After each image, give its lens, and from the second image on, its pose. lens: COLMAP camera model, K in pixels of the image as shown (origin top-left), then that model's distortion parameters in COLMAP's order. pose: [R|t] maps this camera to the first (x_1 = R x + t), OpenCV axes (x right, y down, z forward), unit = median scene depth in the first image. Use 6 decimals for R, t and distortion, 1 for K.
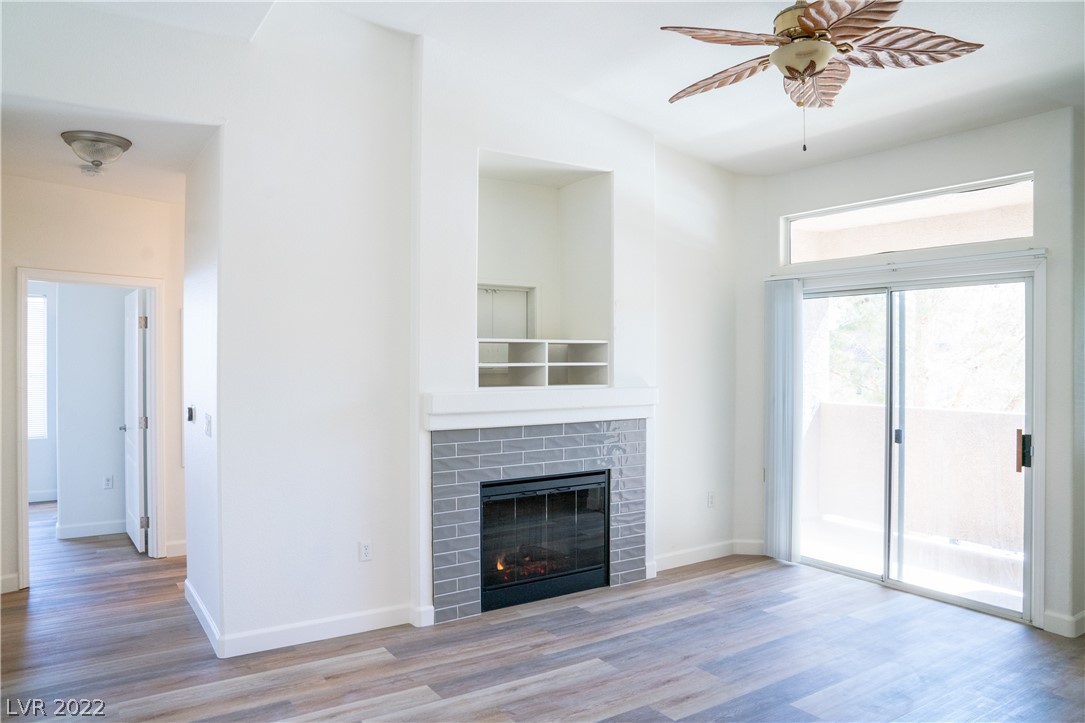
lens RADIAL K [[753.5, 0, 542.5], [0, 753.5, 361.5], [0, 0, 1]] dist [-0.125635, 0.096560]
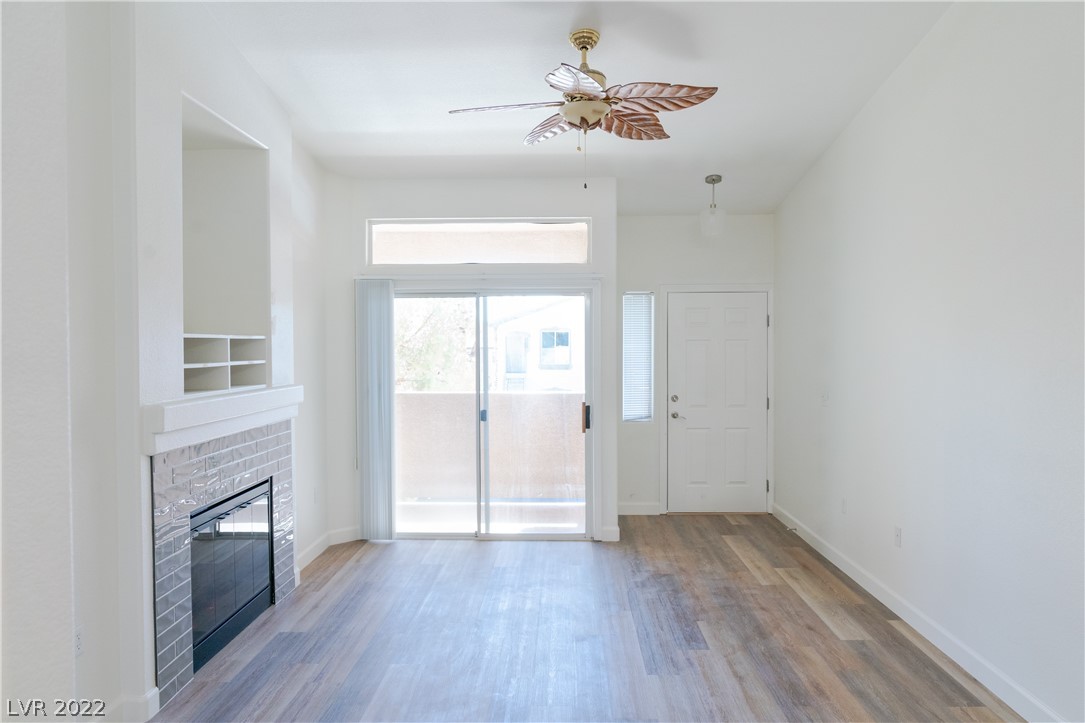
lens RADIAL K [[731.1, 0, 545.5], [0, 731.1, 361.6], [0, 0, 1]] dist [-0.022599, 0.017319]
pose [[0.572587, -0.022468, 0.819536, -0.498804], [0.009380, 0.999739, 0.020854, -0.013197], [-0.819791, -0.004254, 0.572648, 0.243219]]
